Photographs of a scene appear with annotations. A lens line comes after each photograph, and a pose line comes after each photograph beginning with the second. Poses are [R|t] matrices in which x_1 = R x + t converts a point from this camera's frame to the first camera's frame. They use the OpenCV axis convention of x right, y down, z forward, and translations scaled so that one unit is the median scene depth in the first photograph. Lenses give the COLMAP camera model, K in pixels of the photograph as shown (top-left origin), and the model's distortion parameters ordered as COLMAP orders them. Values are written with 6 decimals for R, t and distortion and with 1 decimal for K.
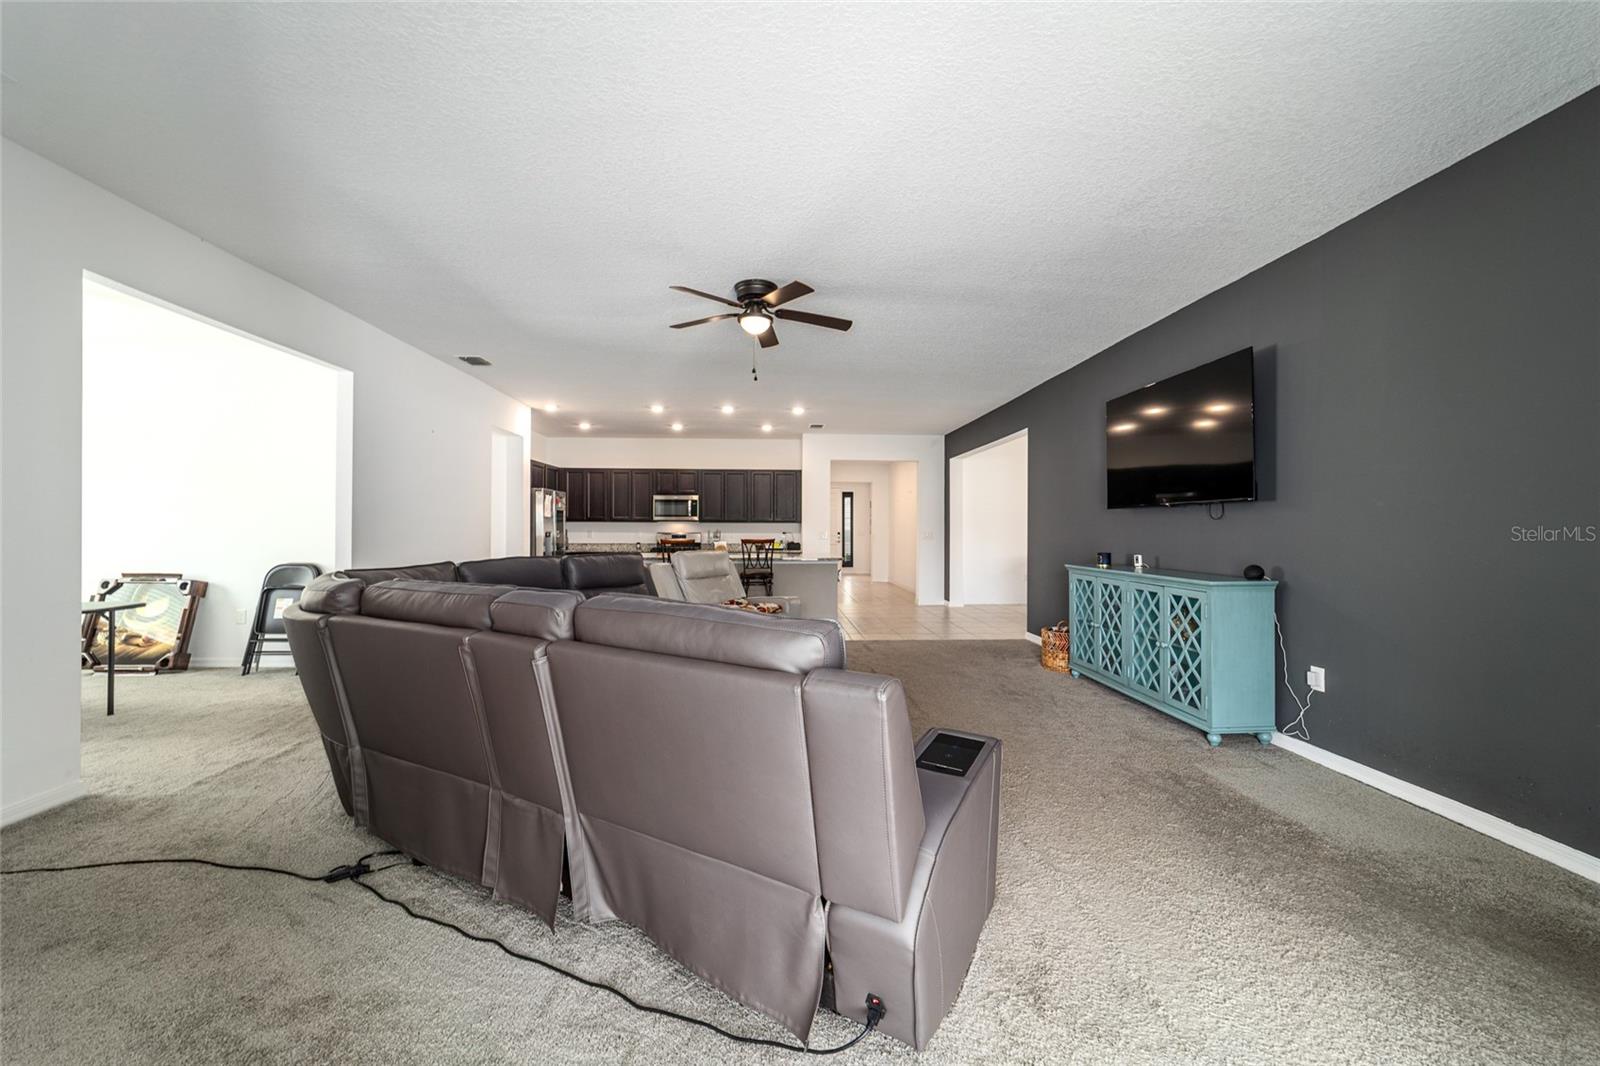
lens RADIAL K [[613.5, 0, 798.3], [0, 613.5, 531.3], [0, 0, 1]] dist [-0.020980, 0.009160]
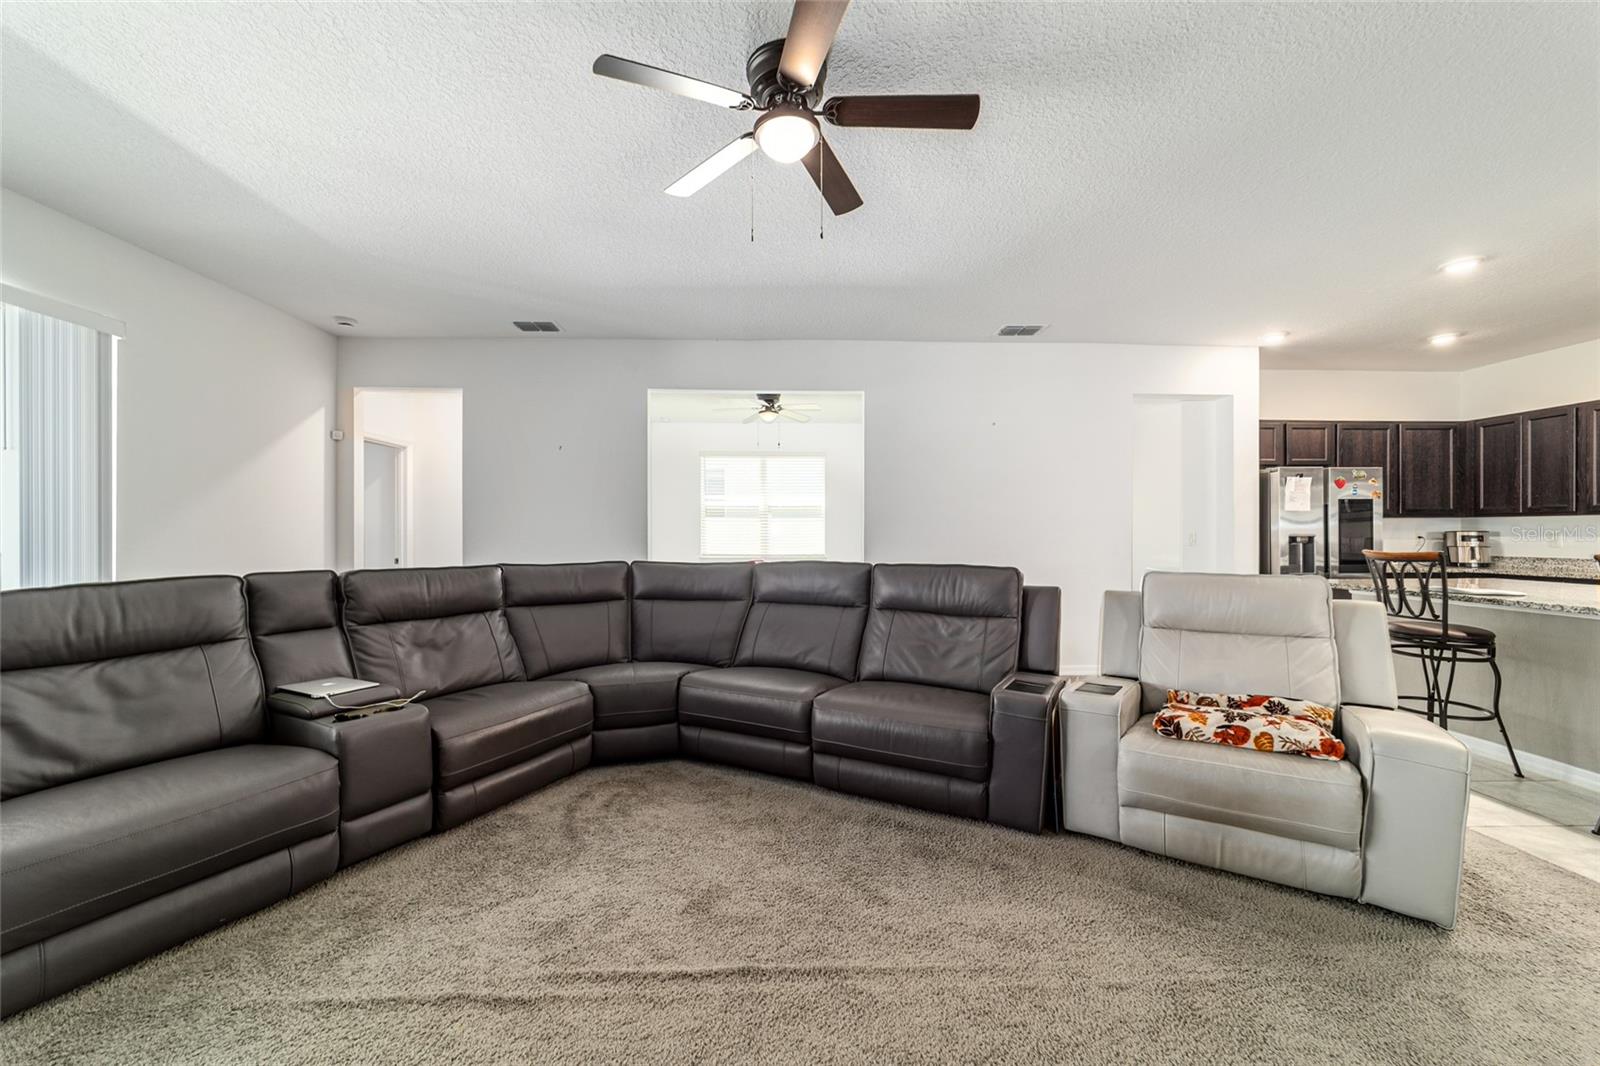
lens RADIAL K [[617.6, 0, 800.0], [0, 617.6, 537.3], [0, 0, 1]] dist [-0.021132, 0.009551]
pose [[-0.008755, 0.001864, -0.999960, 0.230354], [-0.001093, 0.999998, 0.001873, 0.002396], [0.999961, 0.001109, -0.008753, 0.505581]]
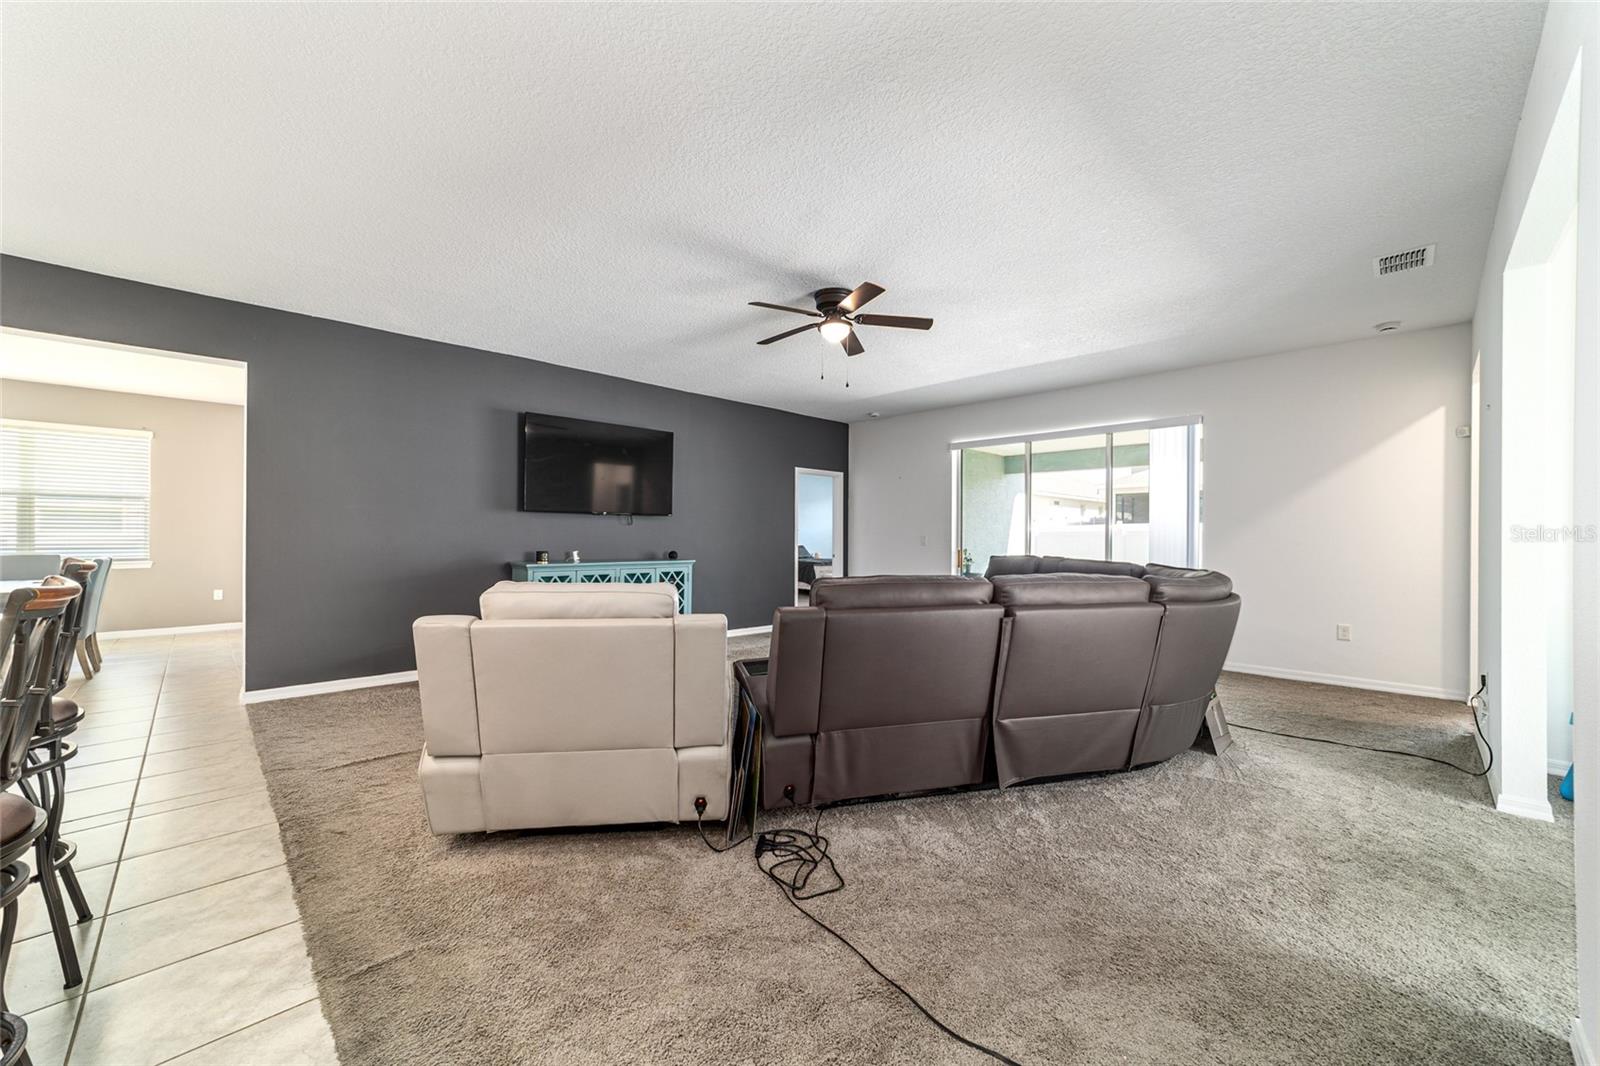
lens RADIAL K [[617.6, 0, 800.0], [0, 617.6, 537.3], [0, 0, 1]] dist [-0.021132, 0.009551]
pose [[-0.668220, -0.011167, 0.743880, -0.397915], [-0.009154, 0.999935, 0.006787, -0.000788], [-0.743908, -0.002274, -0.668279, 0.861485]]
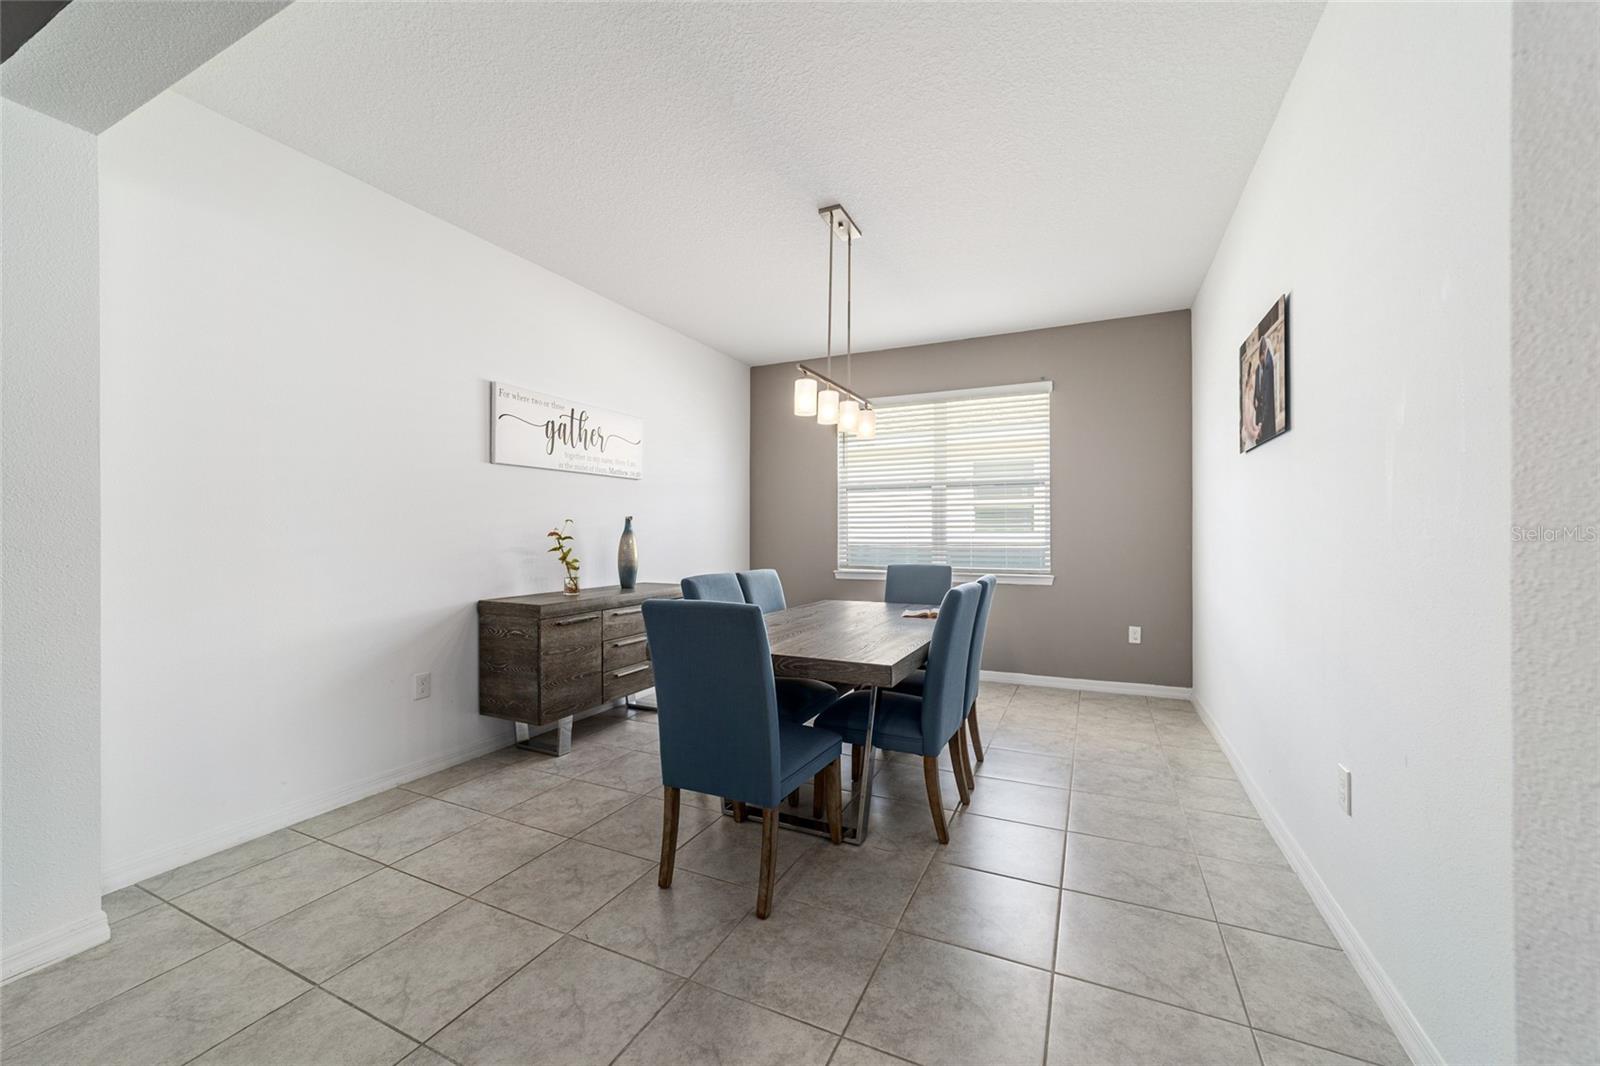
lens RADIAL K [[613.5, 0, 798.3], [0, 613.5, 531.3], [0, 0, 1]] dist [-0.020980, 0.009160]
pose [[0.475445, -0.008836, 0.879701, 0.257824], [0.004889, 0.999961, 0.007401, -0.000330], [-0.879732, 0.000782, 0.475469, 0.906287]]
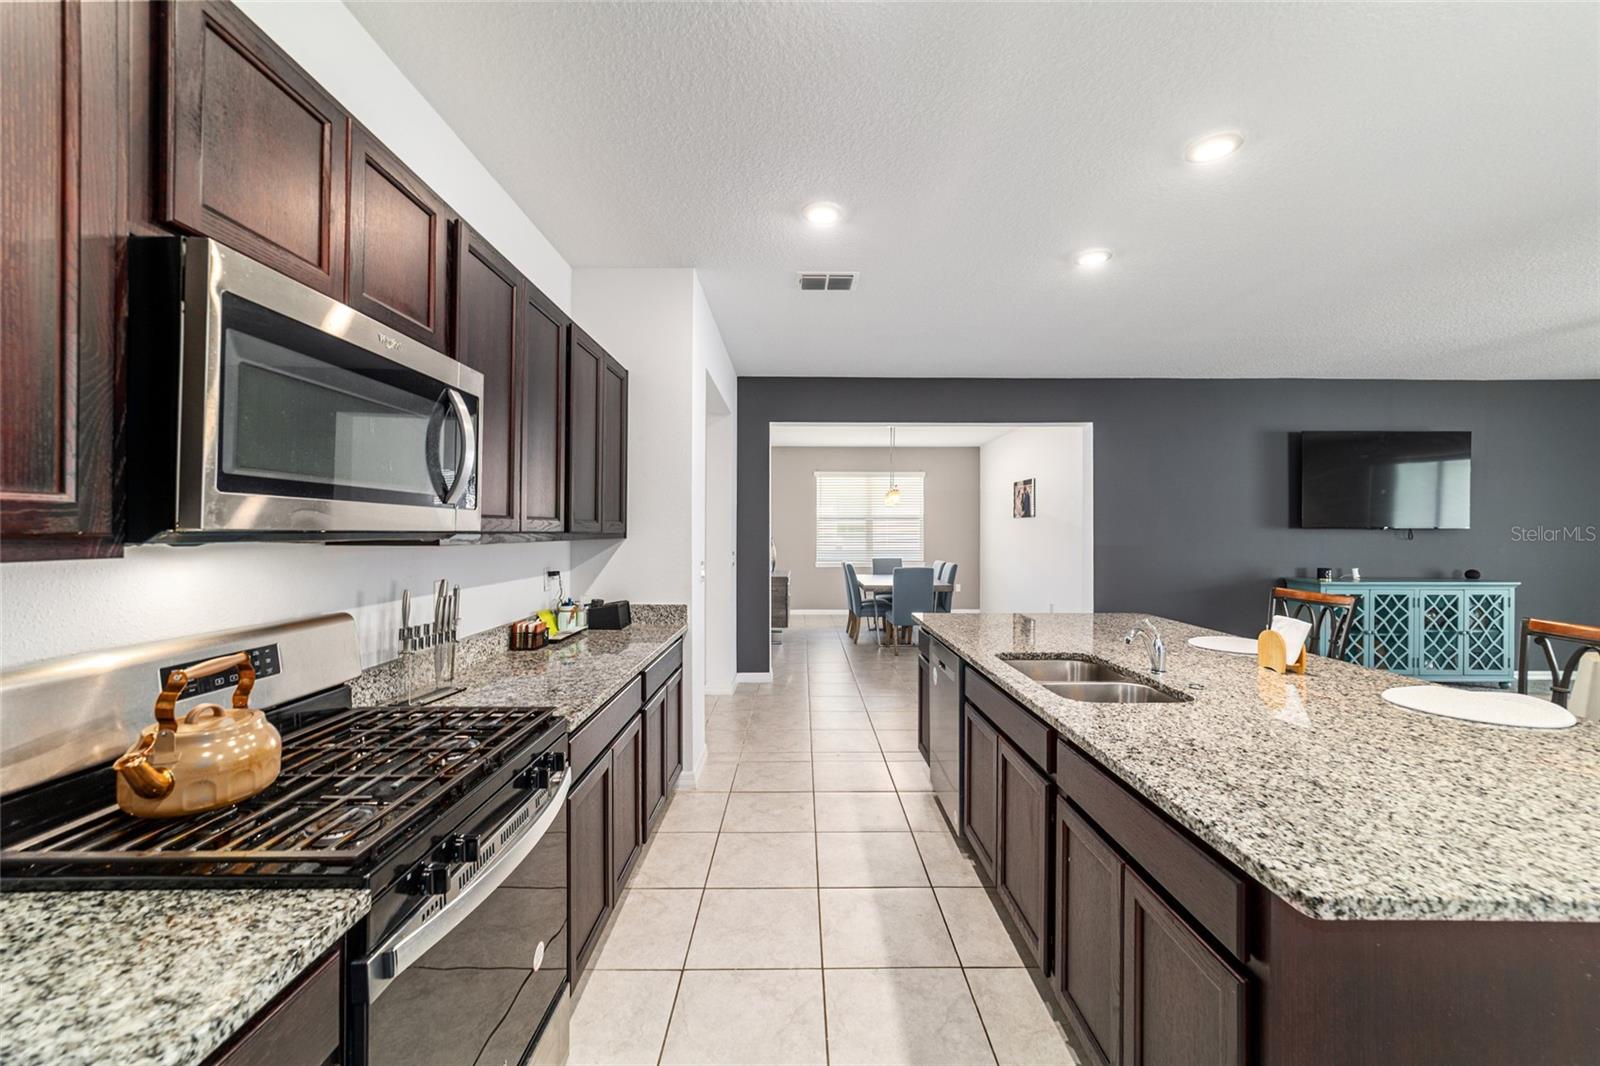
lens RADIAL K [[617.5, 0, 800.5], [0, 617.5, 527.6], [0, 0, 1]] dist [-0.018420, 0.008082]
pose [[0.048055, 0.000821, 0.998844, -0.405652], [0.000642, 0.999999, -0.000853, -0.023304], [-0.998844, 0.000682, 0.048054, 1.169605]]
